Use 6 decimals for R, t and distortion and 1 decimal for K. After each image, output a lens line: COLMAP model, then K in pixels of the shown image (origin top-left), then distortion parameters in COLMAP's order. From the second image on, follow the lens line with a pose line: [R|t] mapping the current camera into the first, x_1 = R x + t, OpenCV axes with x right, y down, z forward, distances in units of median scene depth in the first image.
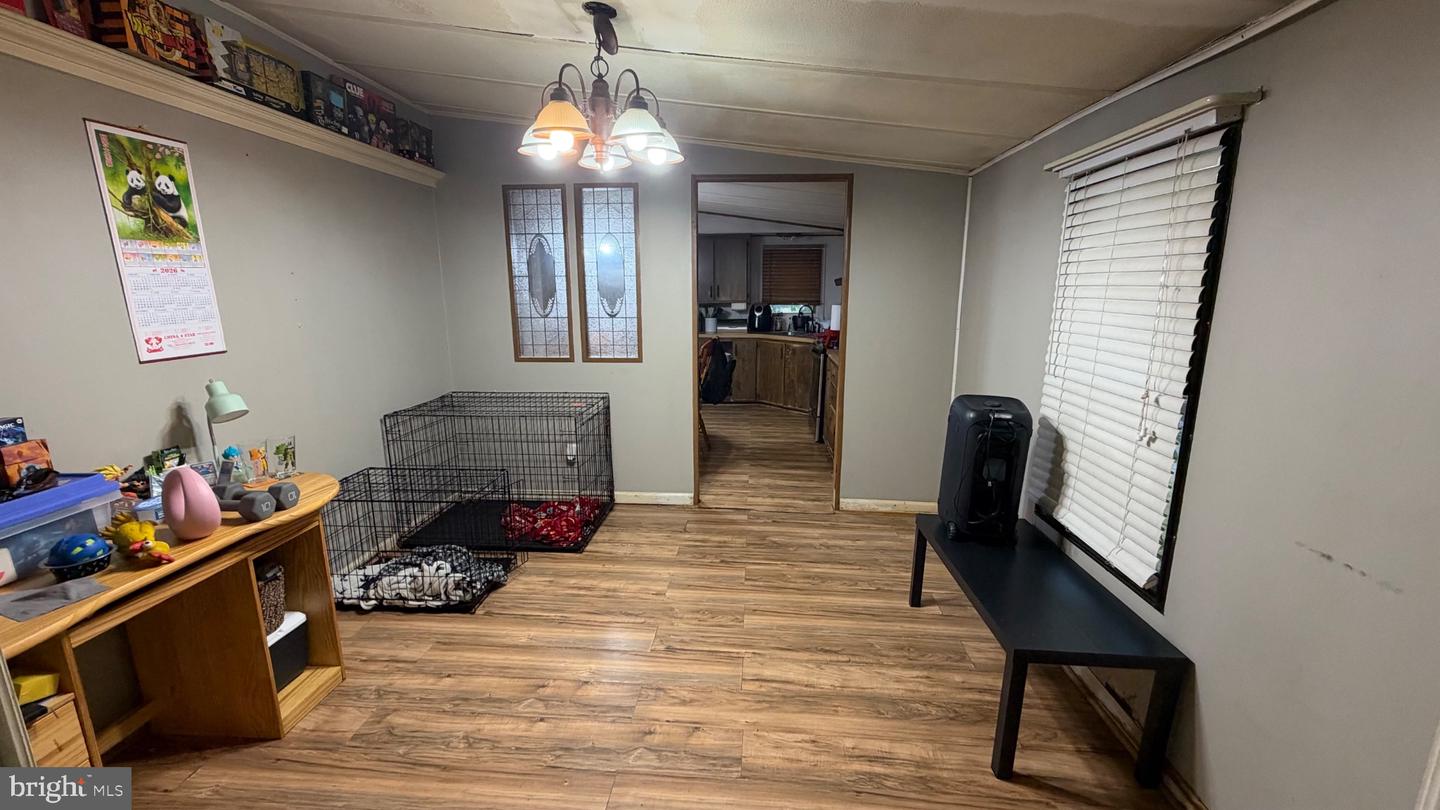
lens RADIAL K [[574.7, 0, 713.2], [0, 574.7, 411.6], [0, 0, 1]] dist [0.002376, -0.000360]
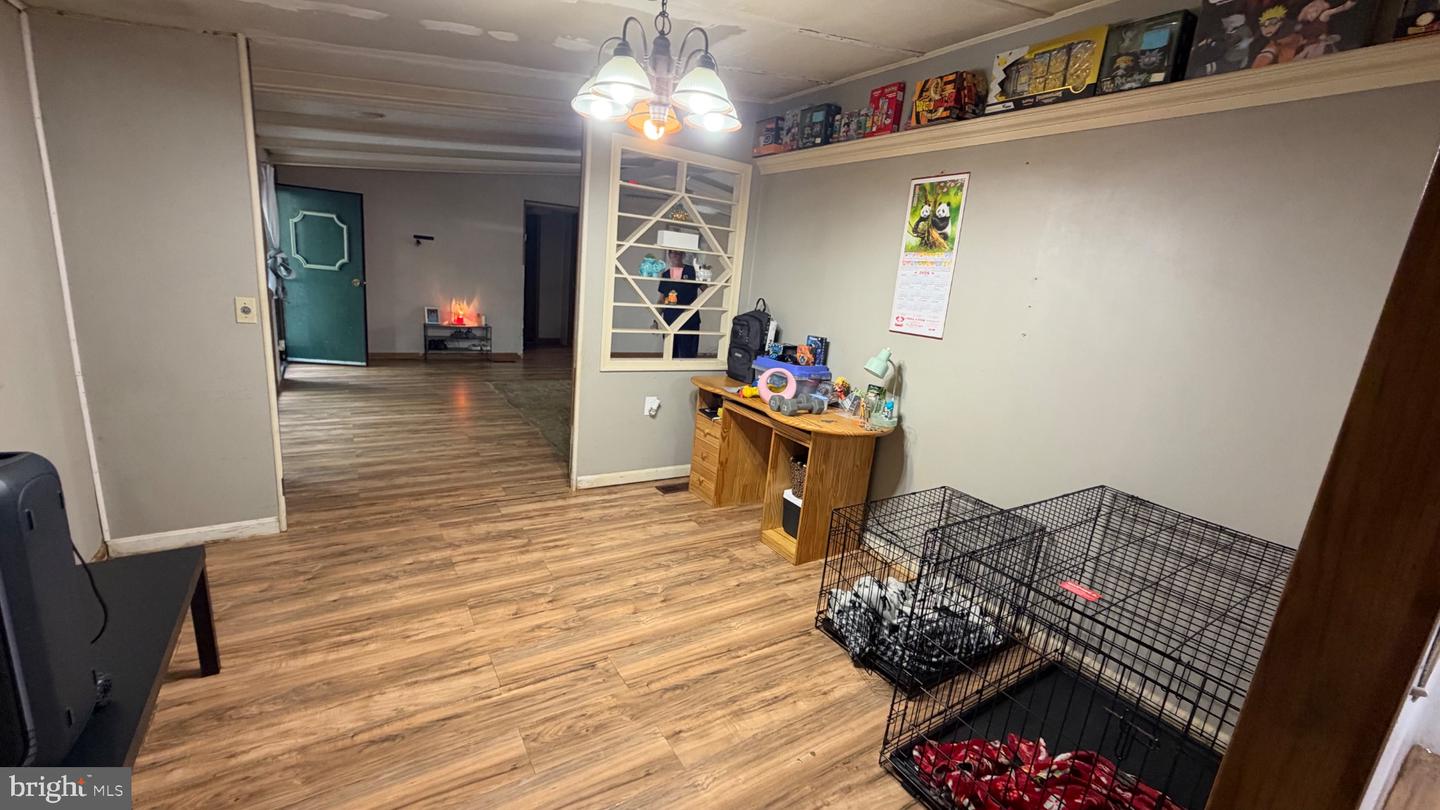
lens RADIAL K [[574.7, 0, 716.1], [0, 574.7, 408.1], [0, 0, 1]] dist [0.002376, -0.000360]
pose [[-0.792235, 0.070888, -0.606085, 0.319498], [-0.213385, 0.898341, 0.383992, -0.370081], [0.571691, 0.433541, -0.696571, 1.786484]]
